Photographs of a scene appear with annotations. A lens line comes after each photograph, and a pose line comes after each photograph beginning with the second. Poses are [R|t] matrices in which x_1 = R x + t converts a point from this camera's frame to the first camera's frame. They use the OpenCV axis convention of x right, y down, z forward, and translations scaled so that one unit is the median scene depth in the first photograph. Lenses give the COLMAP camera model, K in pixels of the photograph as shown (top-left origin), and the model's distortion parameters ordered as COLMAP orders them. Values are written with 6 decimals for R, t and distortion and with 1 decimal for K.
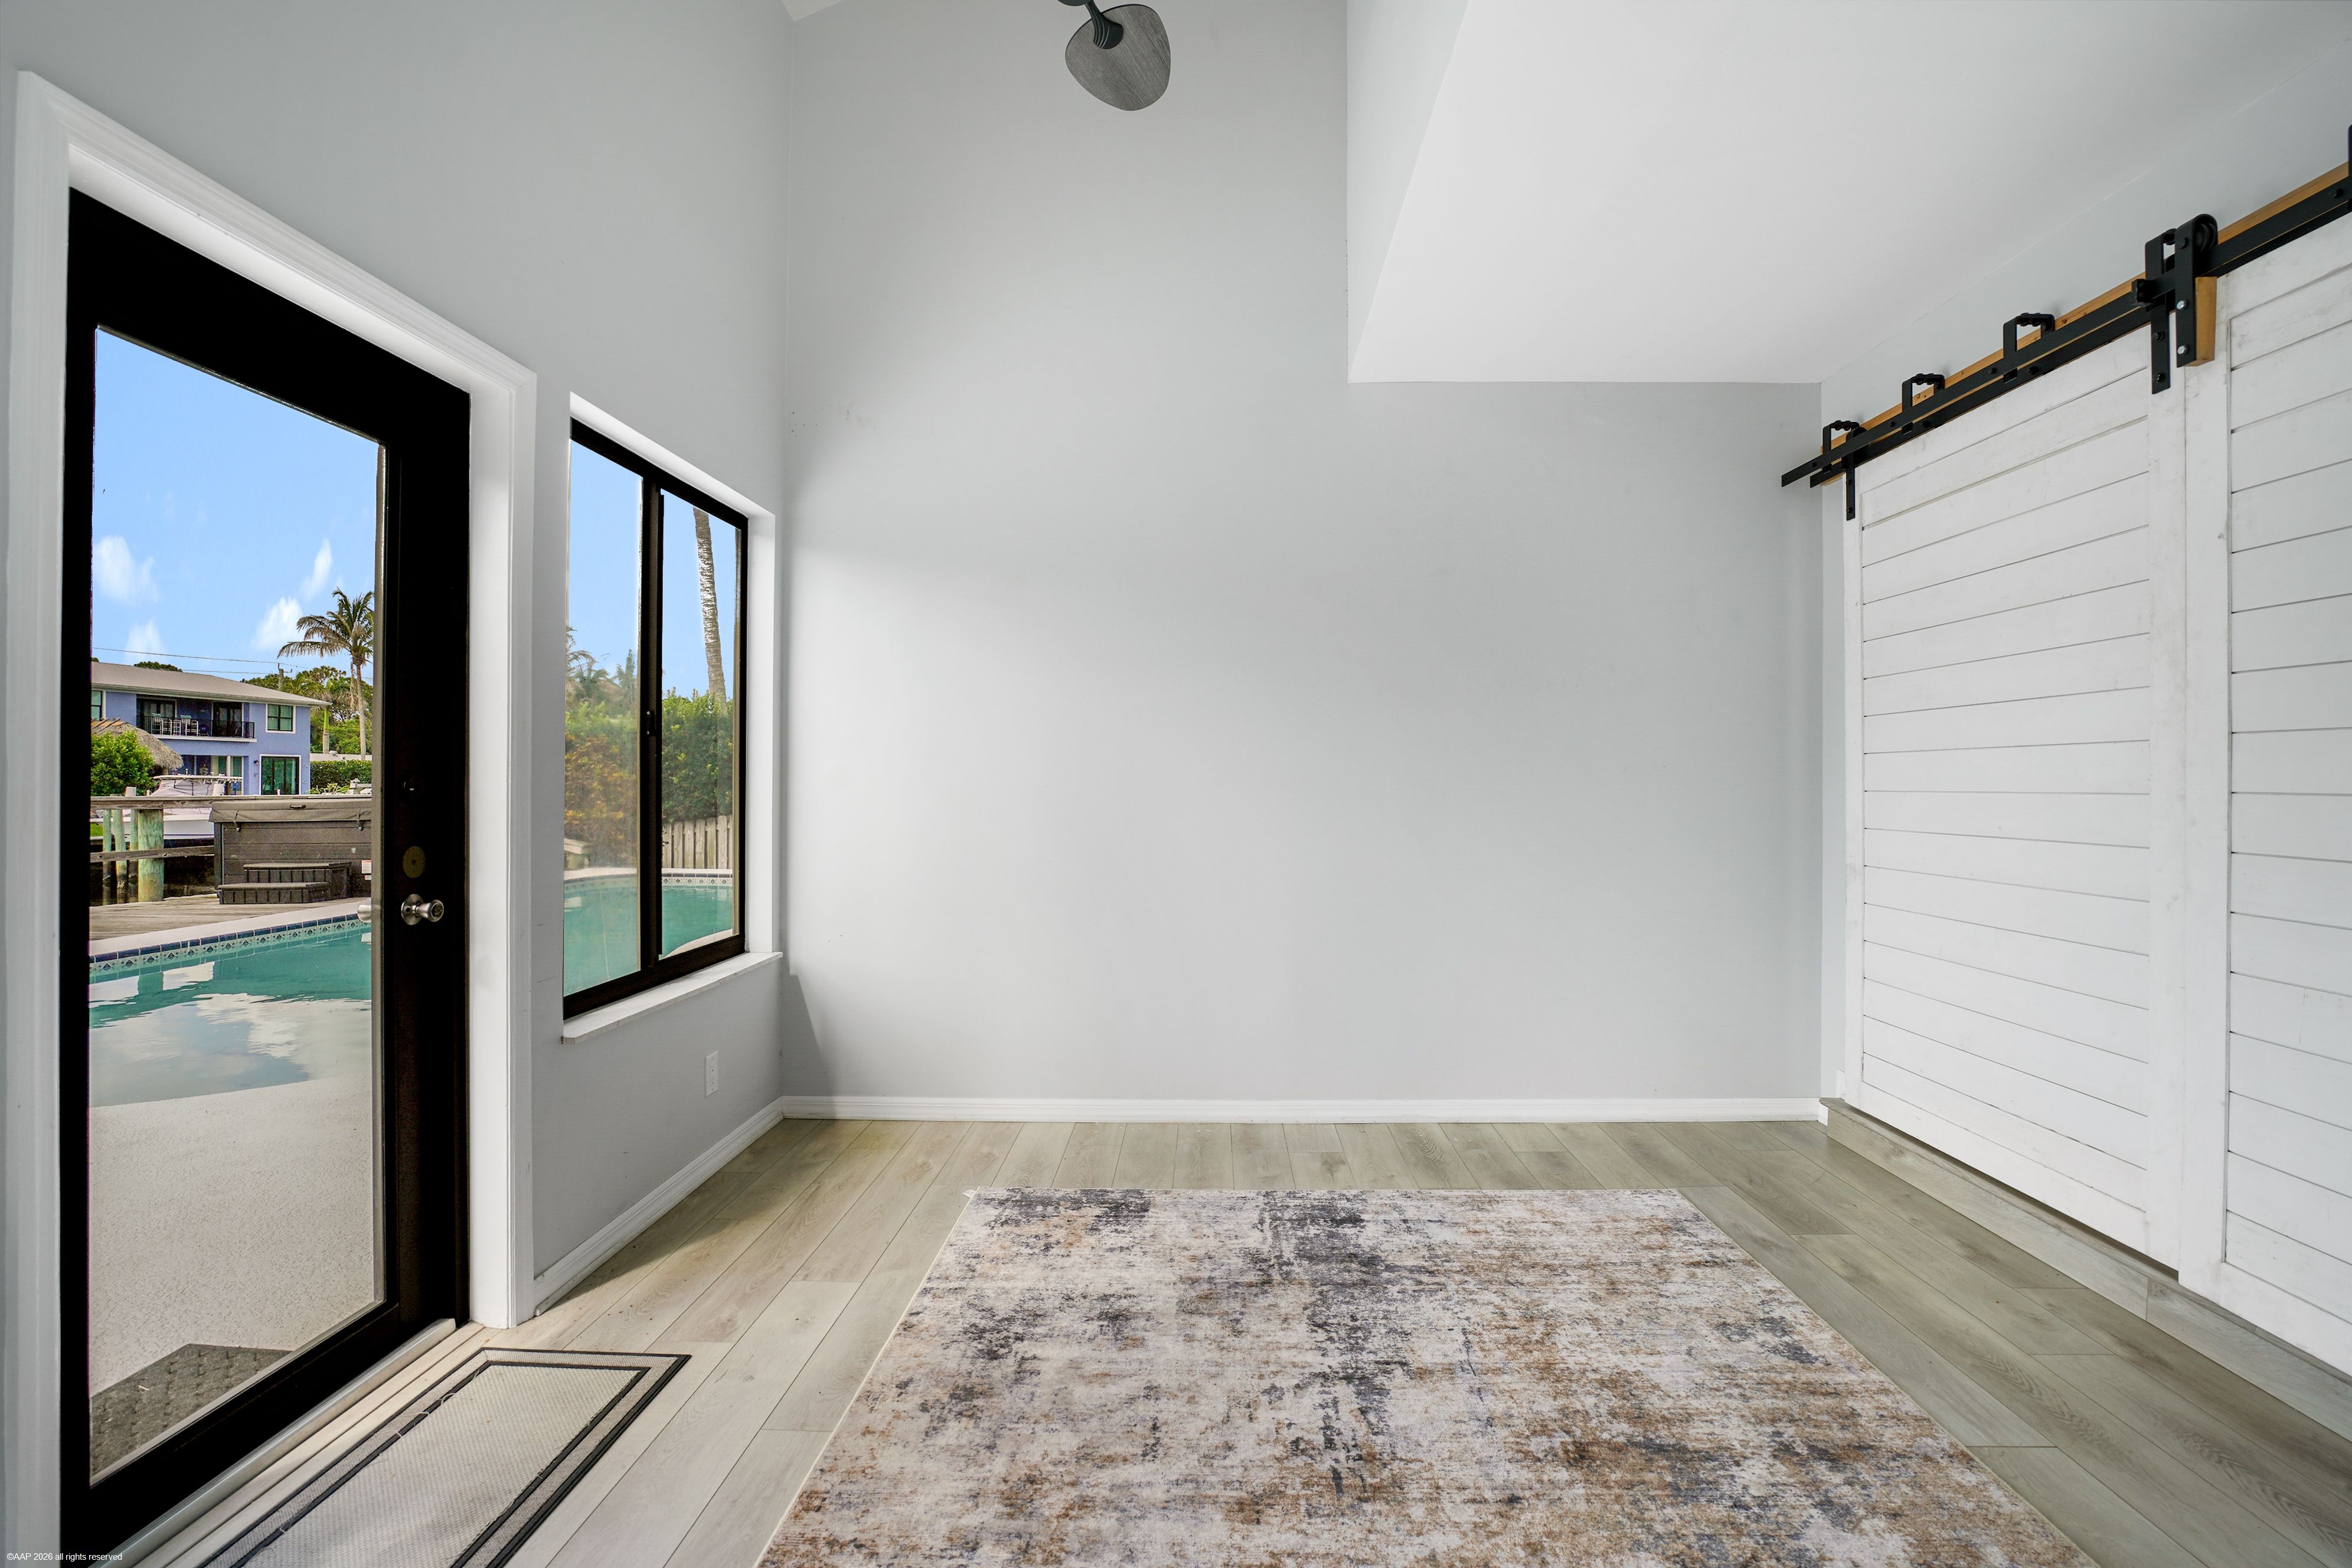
lens RADIAL K [[1085.6, 0, 1164.0], [0, 1085.6, 769.6], [0, 0, 1]] dist [-0.052622, 0.017712]
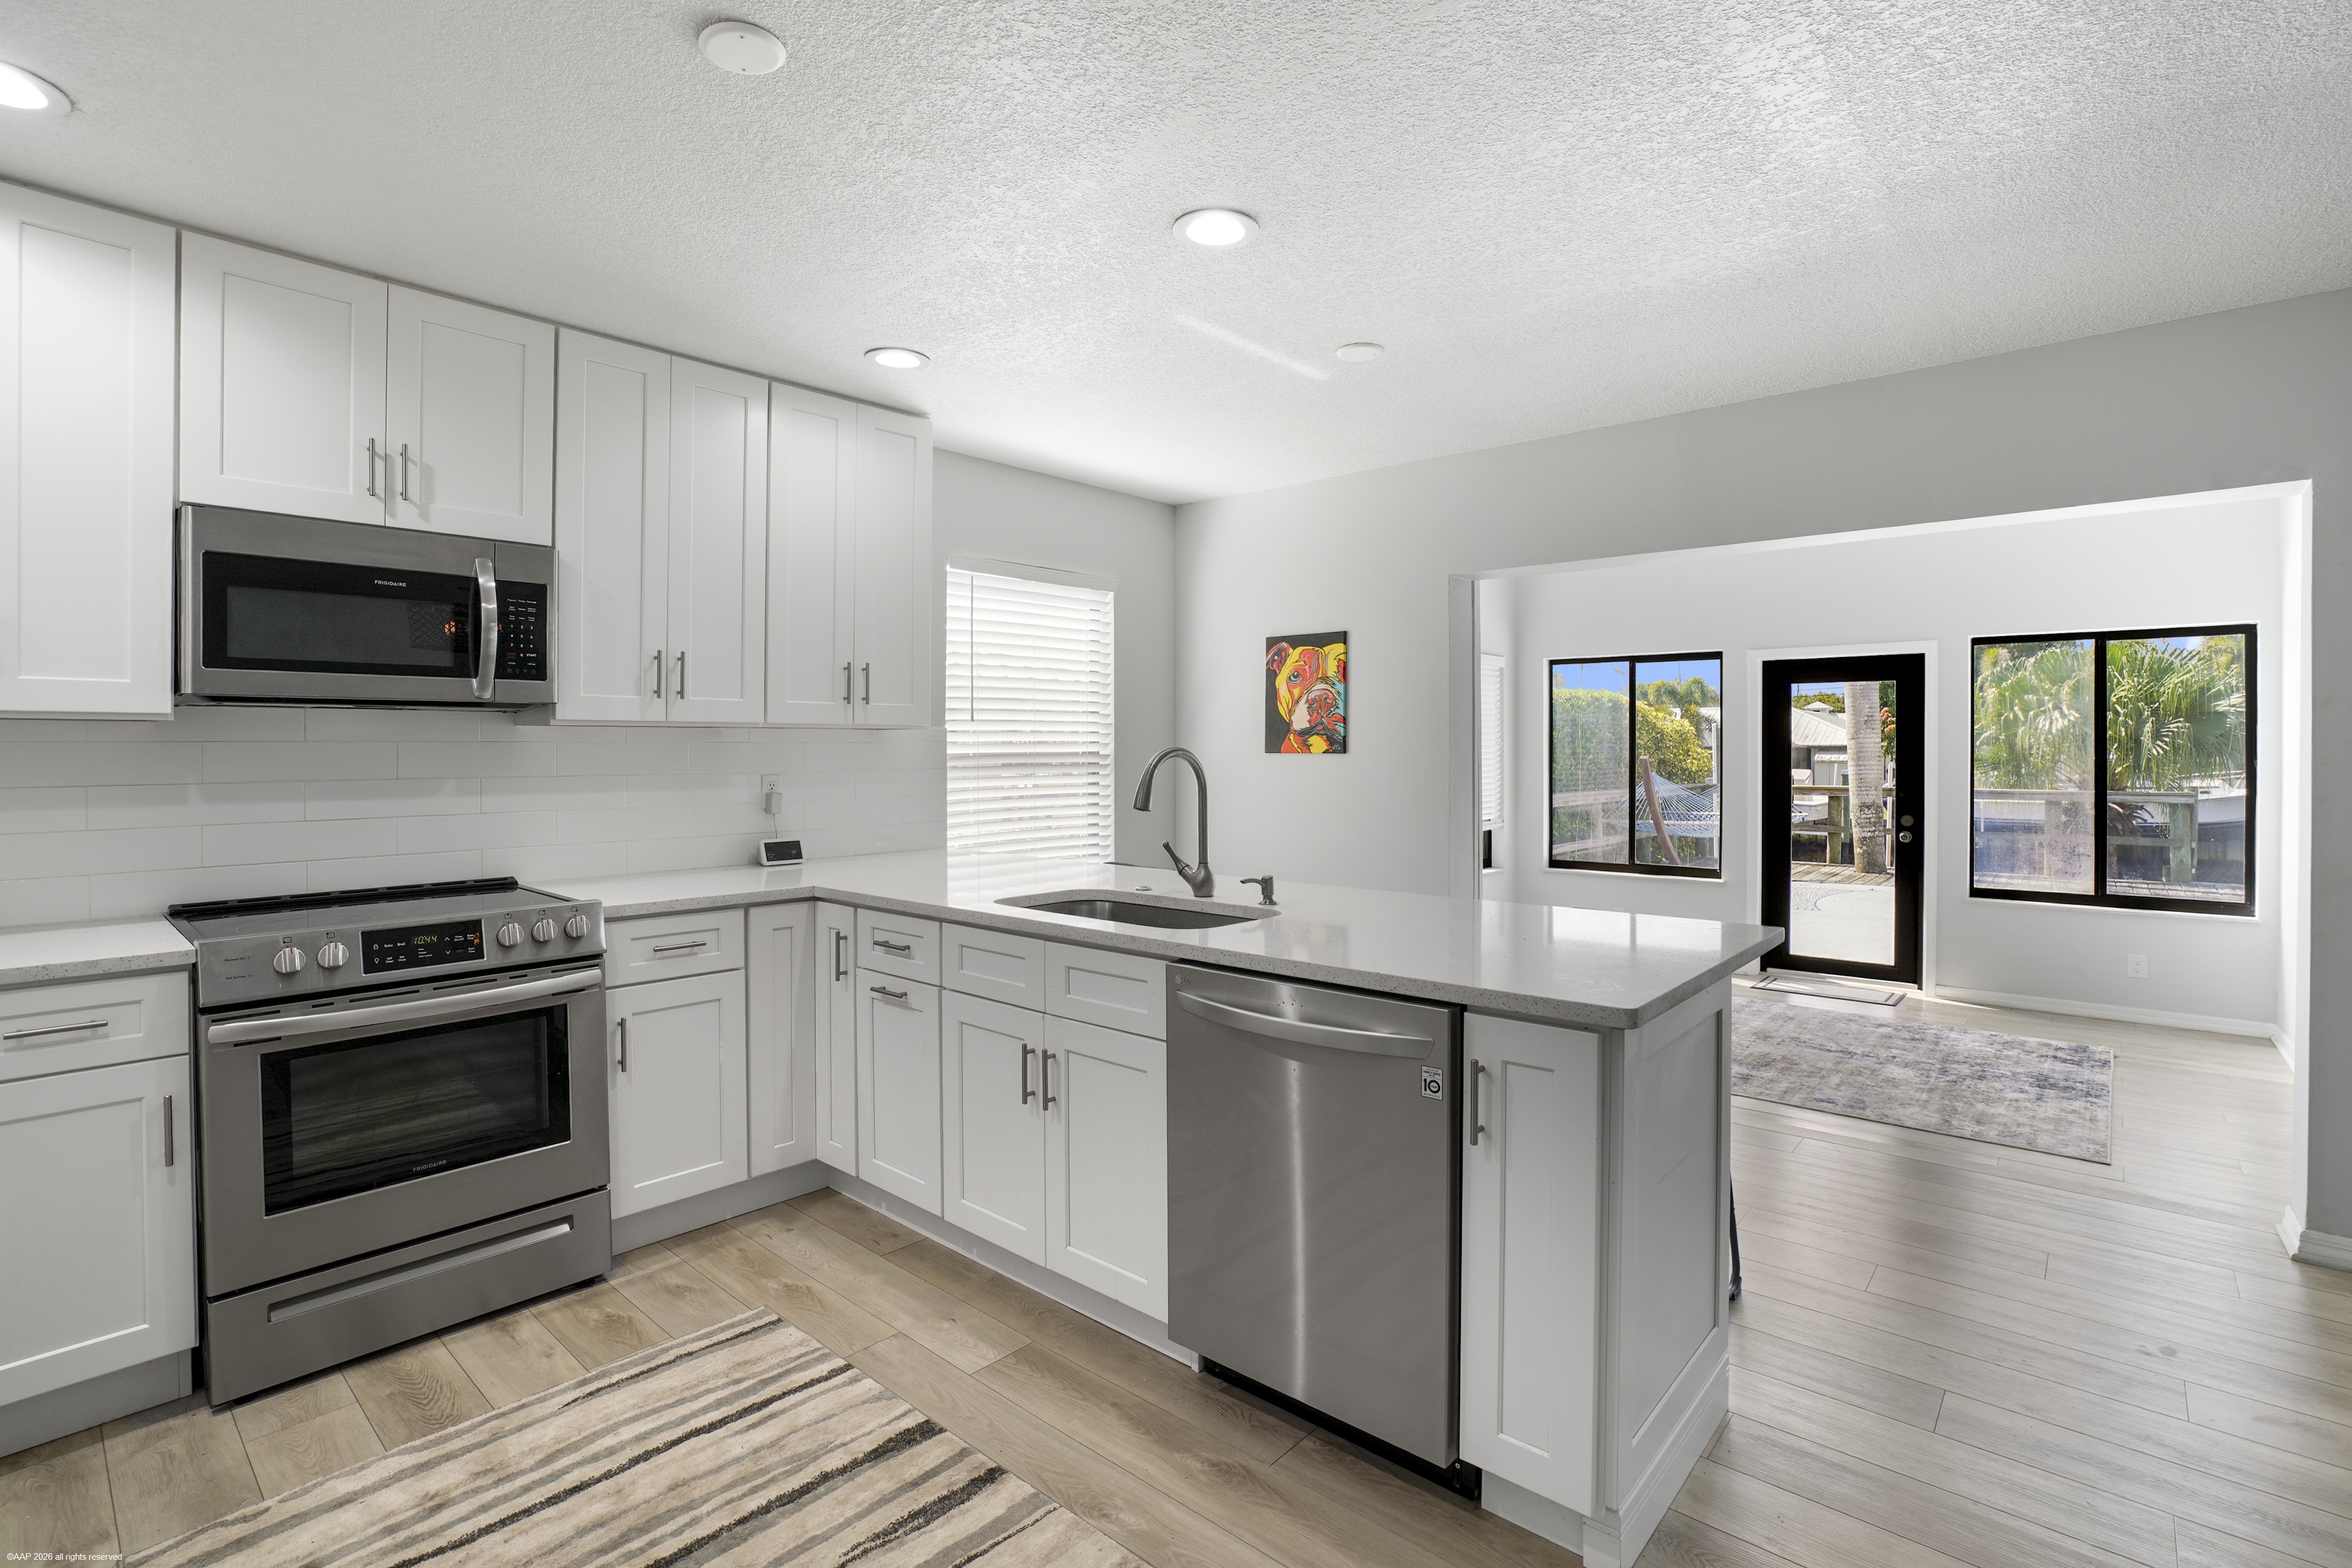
lens RADIAL K [[1085.6, 0, 1163.3], [0, 1085.6, 764.8], [0, 0, 1]] dist [-0.052622, 0.017712]
pose [[-0.636389, 0.005142, -0.771351, 2.369235], [0.002308, 0.999986, 0.004762, -0.071808], [0.771365, 0.001251, -0.636392, 1.063579]]
